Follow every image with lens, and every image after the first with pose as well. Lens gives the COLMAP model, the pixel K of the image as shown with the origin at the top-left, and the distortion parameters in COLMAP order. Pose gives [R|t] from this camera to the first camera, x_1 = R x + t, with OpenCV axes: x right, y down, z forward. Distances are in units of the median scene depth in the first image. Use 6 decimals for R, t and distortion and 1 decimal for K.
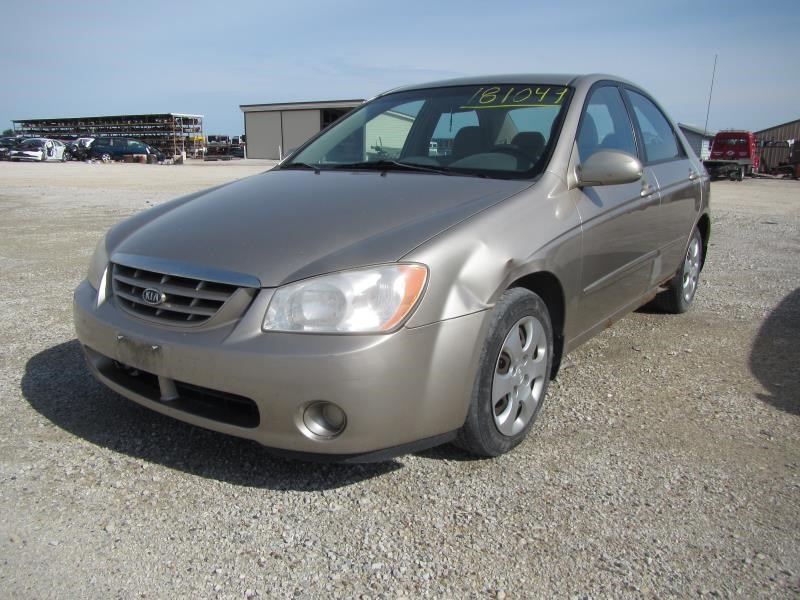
lens RADIAL K [[671.1, 0, 400.8], [0, 671.1, 310.5], [0, 0, 1]] dist [-0.007104, 0.007703]
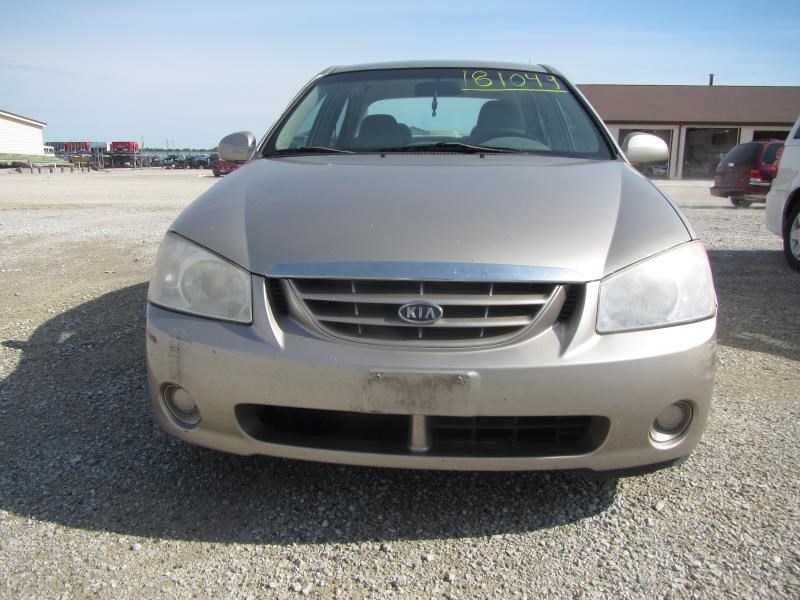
lens RADIAL K [[671.1, 0, 400.8], [0, 671.1, 310.5], [0, 0, 1]] dist [-0.007104, 0.007703]
pose [[0.844715, -0.118593, 0.521912, -0.737902], [0.122904, 0.992065, 0.026506, -0.042973], [-0.520914, 0.041755, 0.852587, 0.357085]]
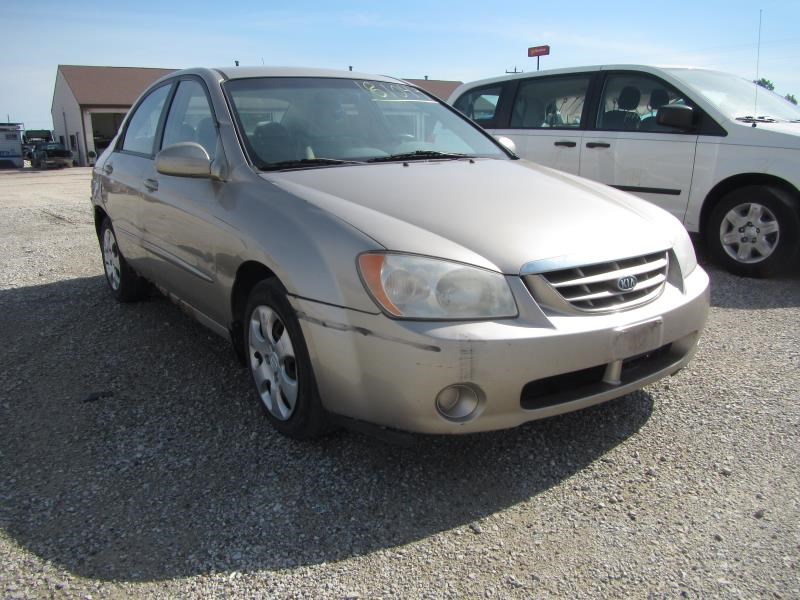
lens RADIAL K [[671.1, 0, 400.8], [0, 671.1, 310.5], [0, 0, 1]] dist [-0.007104, 0.007703]
pose [[0.312261, -0.250082, 0.916489, -1.370844], [0.239454, 0.954299, 0.178814, -0.236977], [-0.919323, 0.163620, 0.357874, 0.910578]]
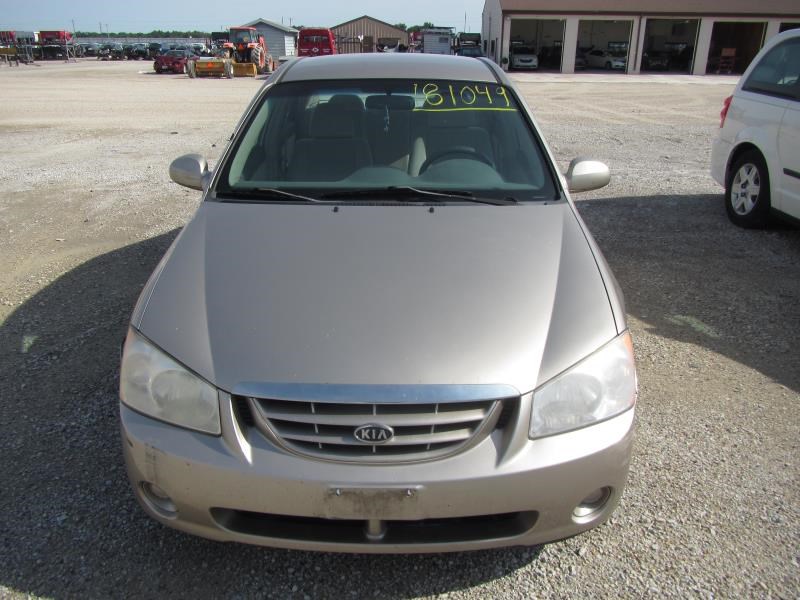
lens RADIAL K [[671.1, 0, 400.8], [0, 671.1, 310.5], [0, 0, 1]] dist [-0.007104, 0.007703]
pose [[0.808269, -0.222905, 0.544991, -0.725481], [0.133613, 0.970863, 0.198930, -0.315706], [-0.573454, -0.087971, 0.814501, 0.297584]]
